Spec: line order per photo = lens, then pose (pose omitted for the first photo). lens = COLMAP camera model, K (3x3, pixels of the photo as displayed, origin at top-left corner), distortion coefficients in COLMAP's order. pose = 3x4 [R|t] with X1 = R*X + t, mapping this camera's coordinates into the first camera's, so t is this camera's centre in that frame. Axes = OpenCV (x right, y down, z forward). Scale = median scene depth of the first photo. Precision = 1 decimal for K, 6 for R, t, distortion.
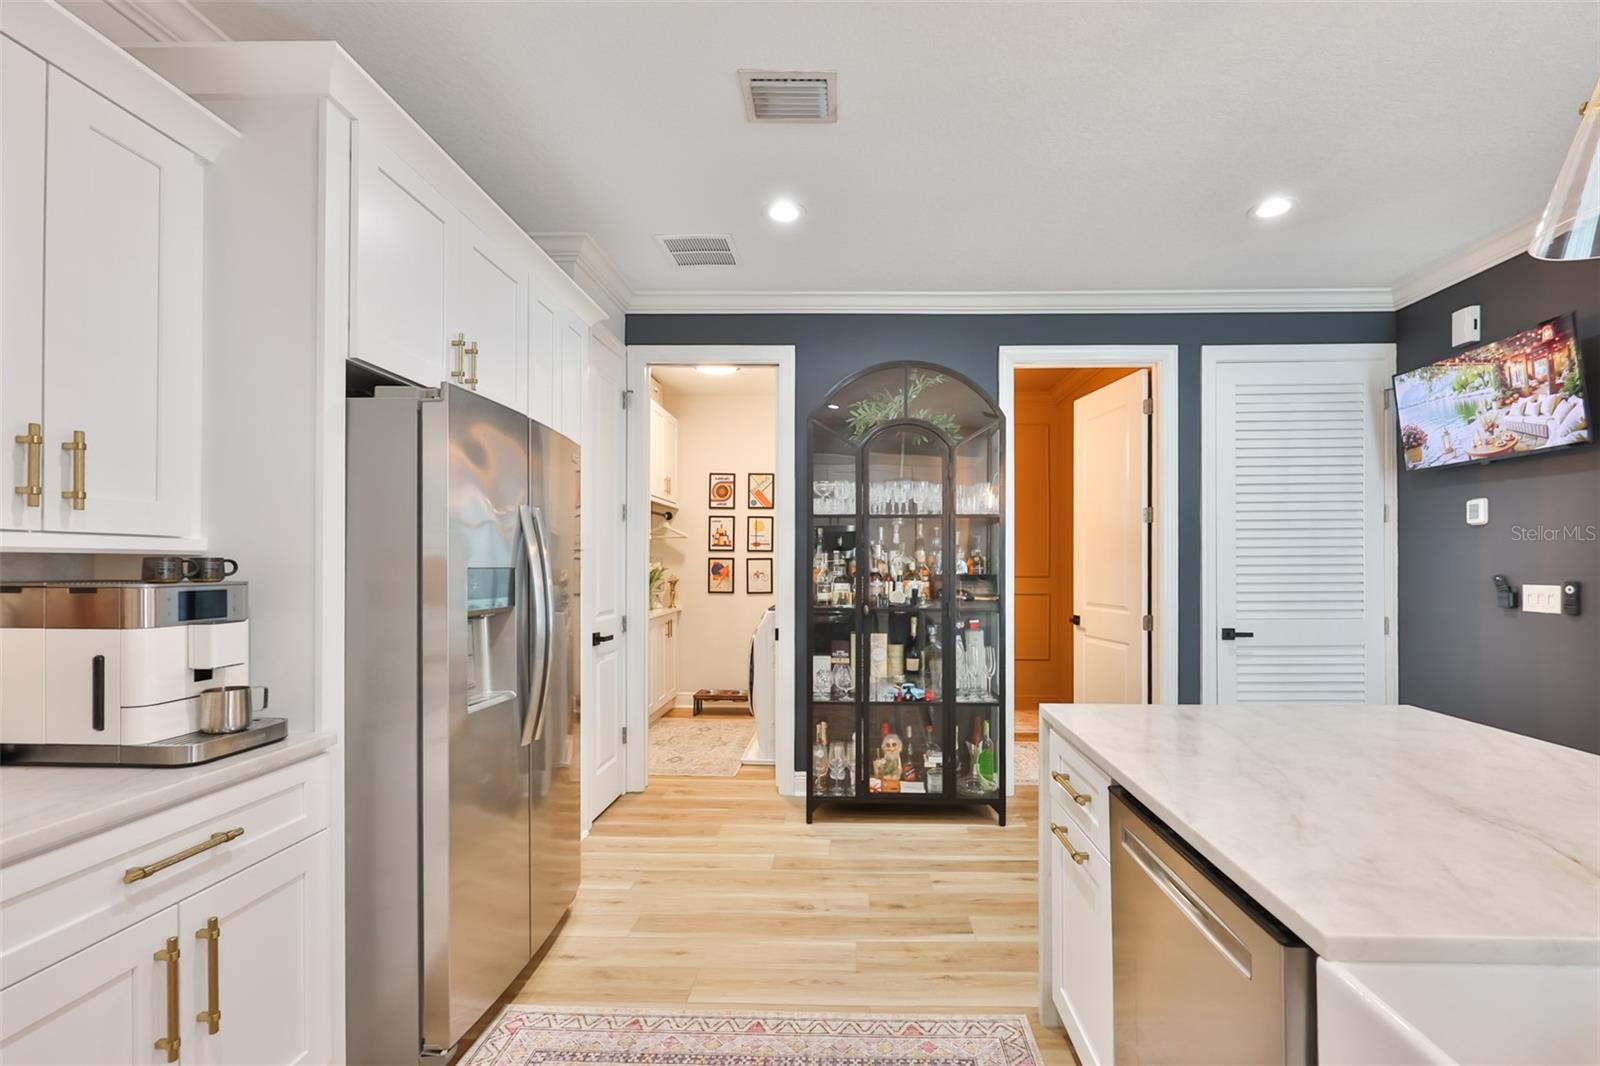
lens RADIAL K [[694.6, 0, 846.2], [0, 694.6, 561.5], [0, 0, 1]] dist [0.001191, -0.001955]
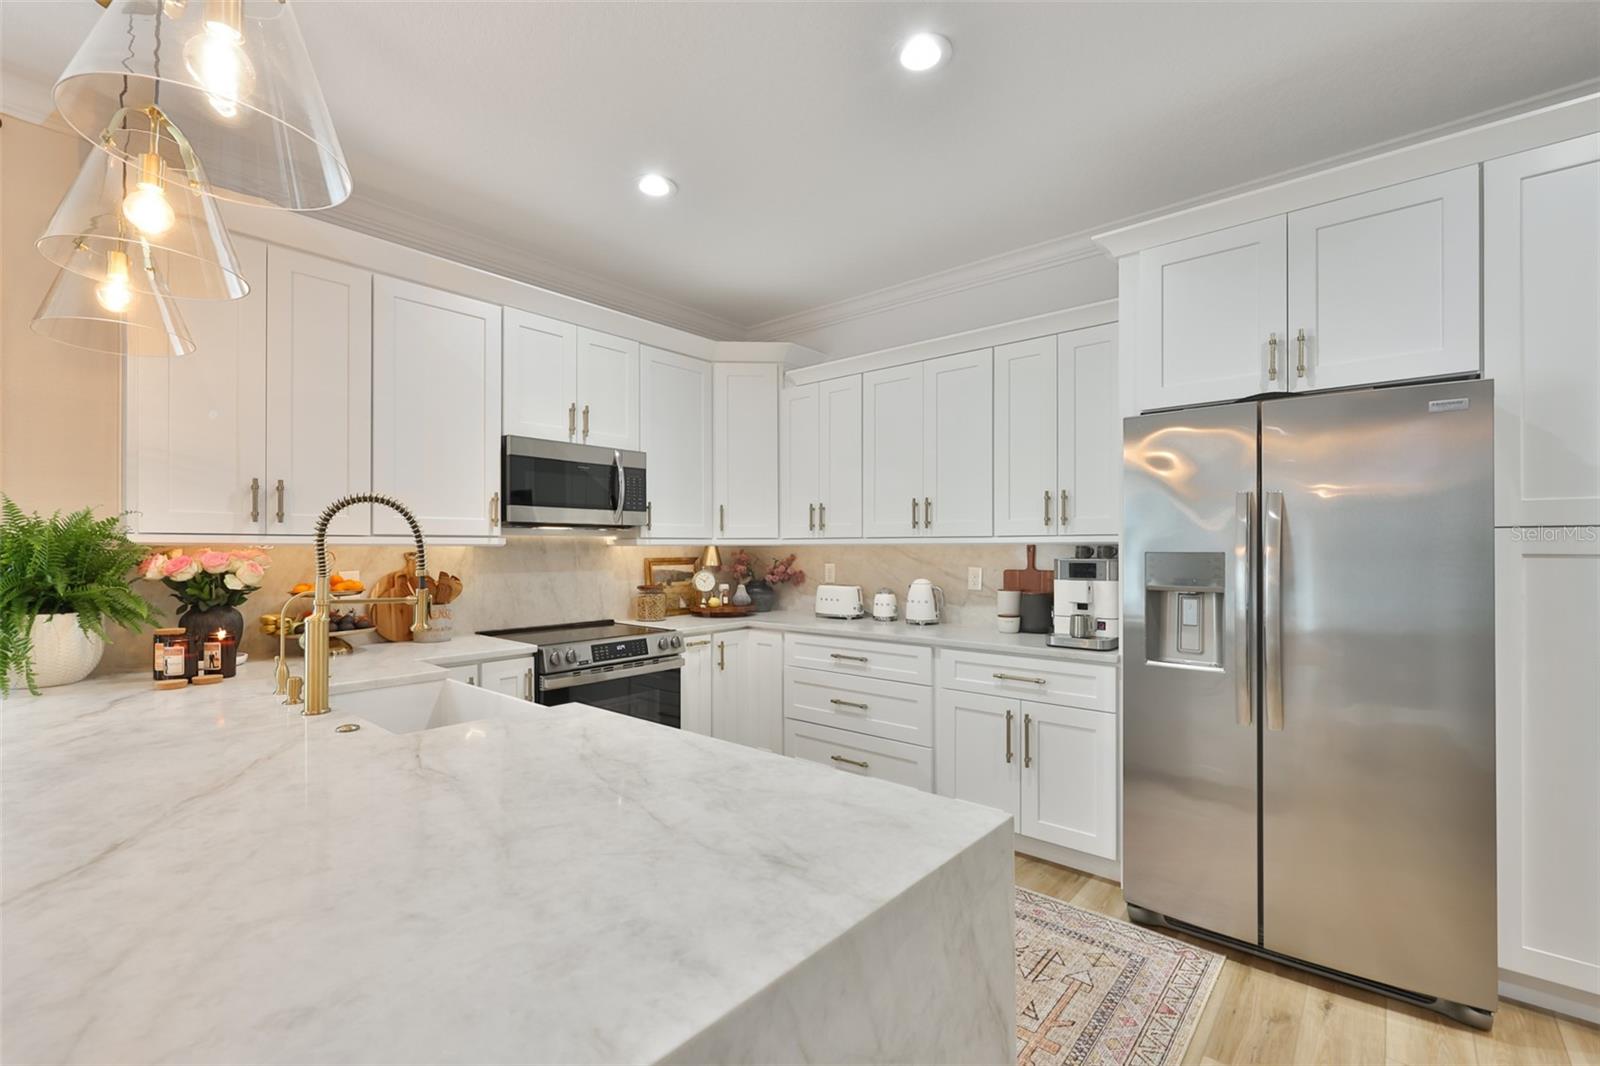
lens RADIAL K [[694.6, 0, 801.1], [0, 694.6, 543.6], [0, 0, 1]] dist [0.001191, -0.001955]
pose [[-0.638497, -0.004406, -0.769611, 0.489066], [0.004056, 0.999950, -0.009089, 0.000468], [0.769613, -0.008925, -0.638448, 0.752382]]
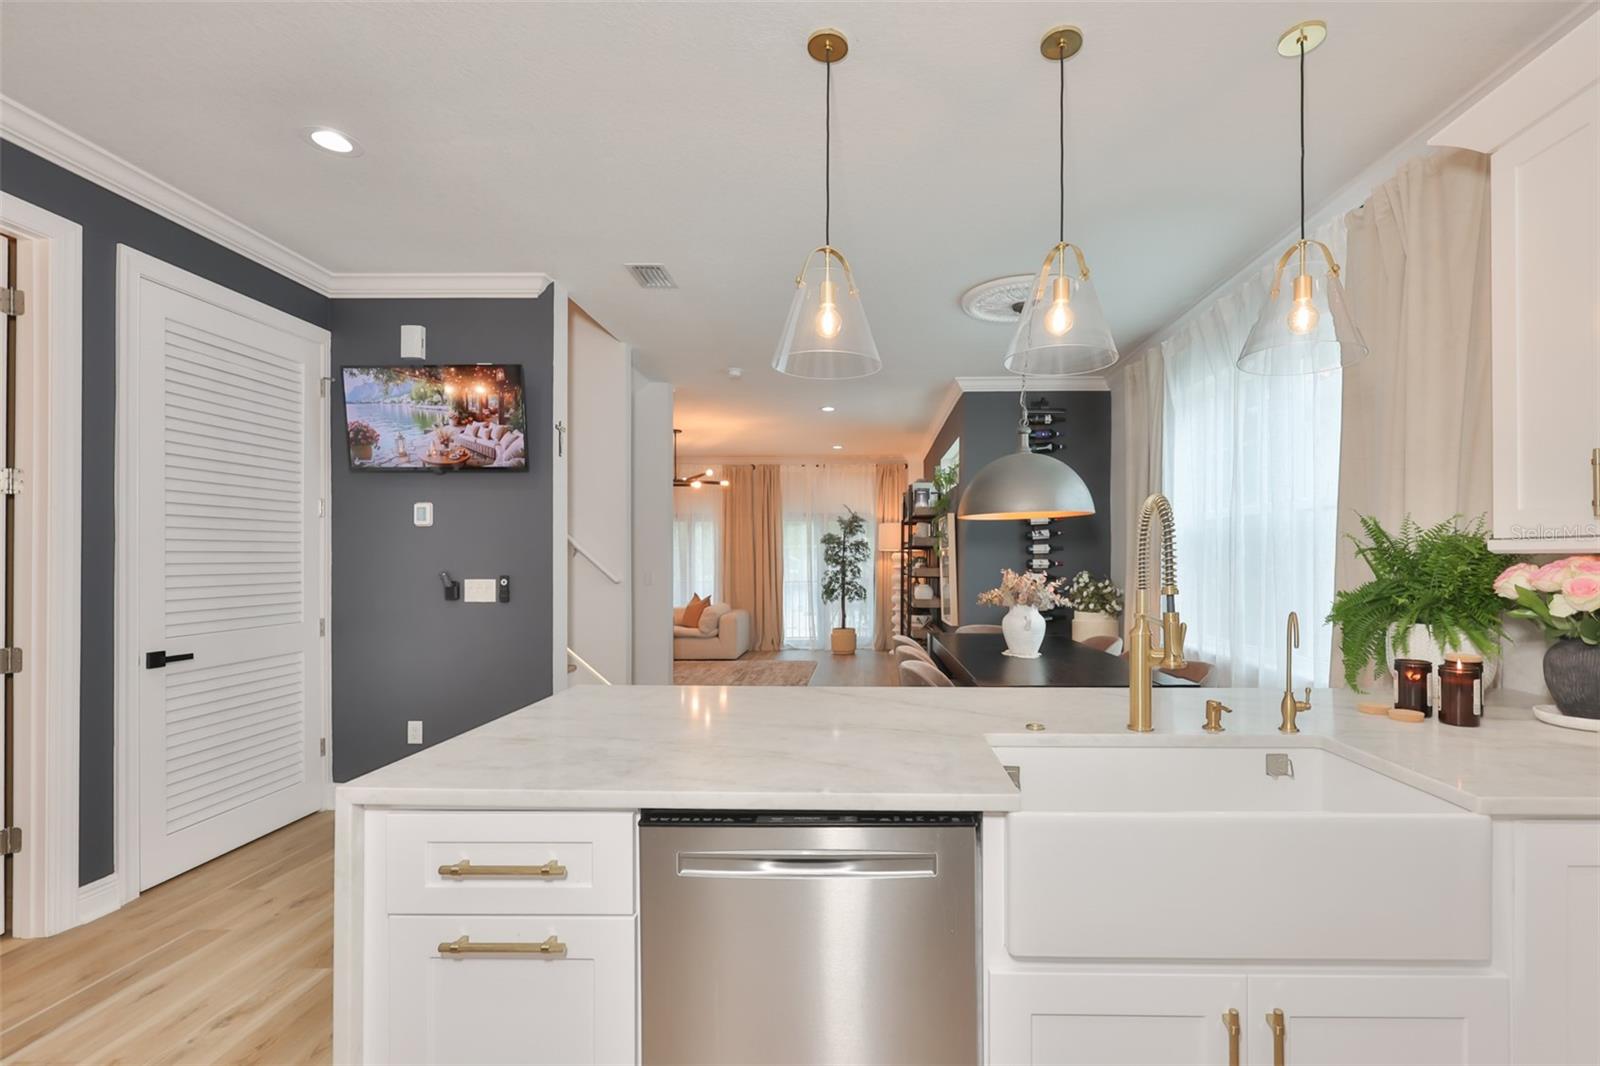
lens RADIAL K [[694.6, 0, 870.9], [0, 694.6, 557.5], [0, 0, 1]] dist [0.001191, -0.001955]
pose [[-0.017429, 0.002340, 0.999845, -0.214643], [-0.000951, 0.999997, -0.002357, -0.001459], [-0.999848, -0.000992, -0.017427, 0.327526]]
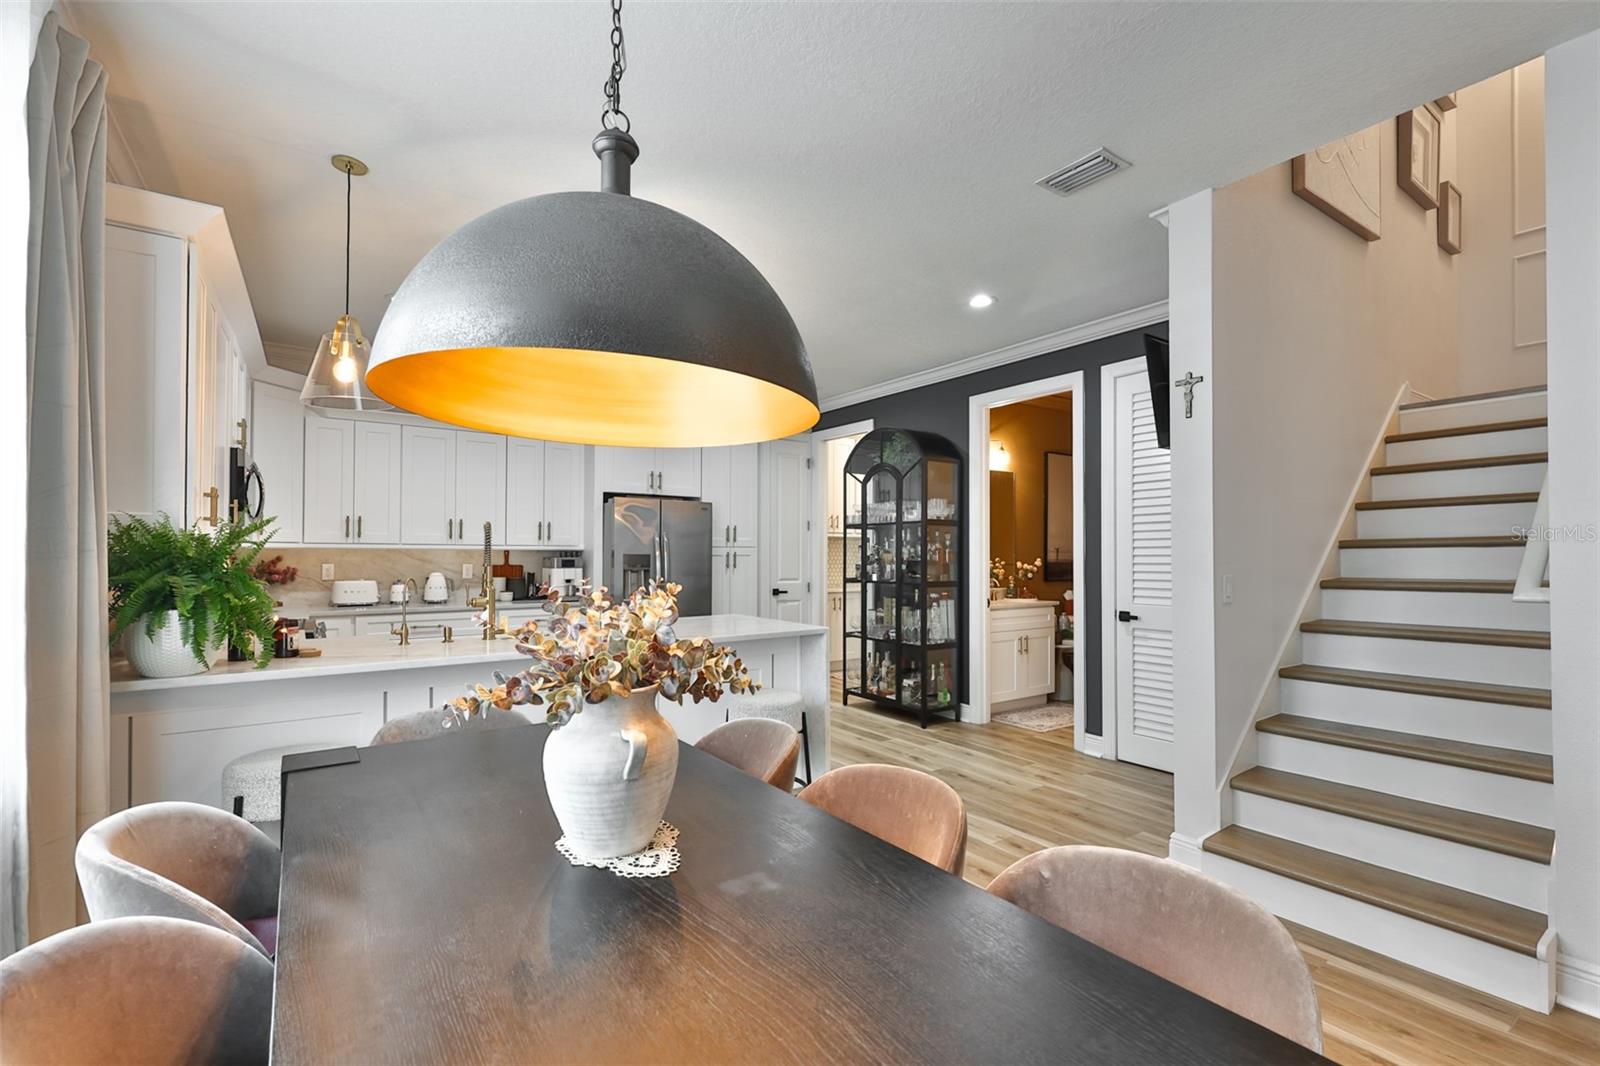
lens RADIAL K [[694.6, 0, 785.6], [0, 694.6, 539.7], [0, 0, 1]] dist [0.001191, -0.001955]
pose [[0.576893, -0.015478, -0.816673, 1.380583], [0.000299, 0.999824, -0.018738, 0.000811], [0.816820, 0.010566, 0.576796, -0.120657]]
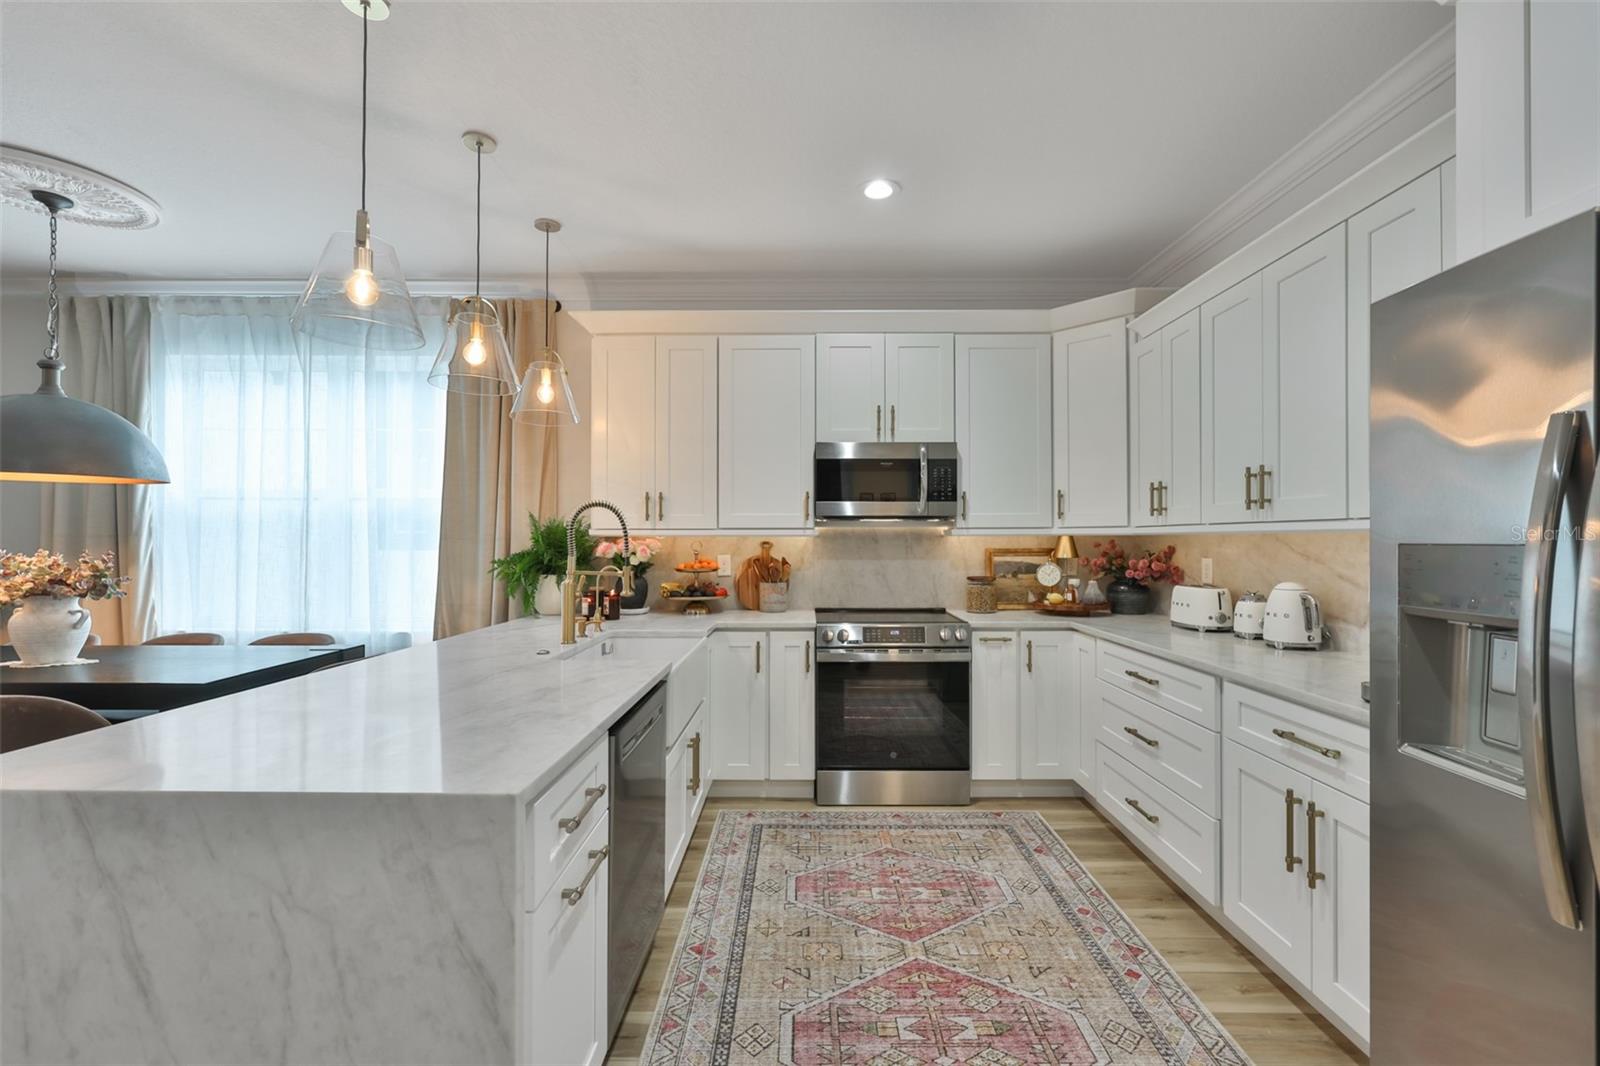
lens RADIAL K [[694.6, 0, 800.0], [0, 694.6, 528.8], [0, 0, 1]] dist [0.001191, -0.001955]
pose [[-0.999969, 0.000096, -0.007843, 0.037046], [0.000250, 0.999807, -0.019641, 0.003437], [0.007839, -0.019643, -0.999776, 0.962360]]
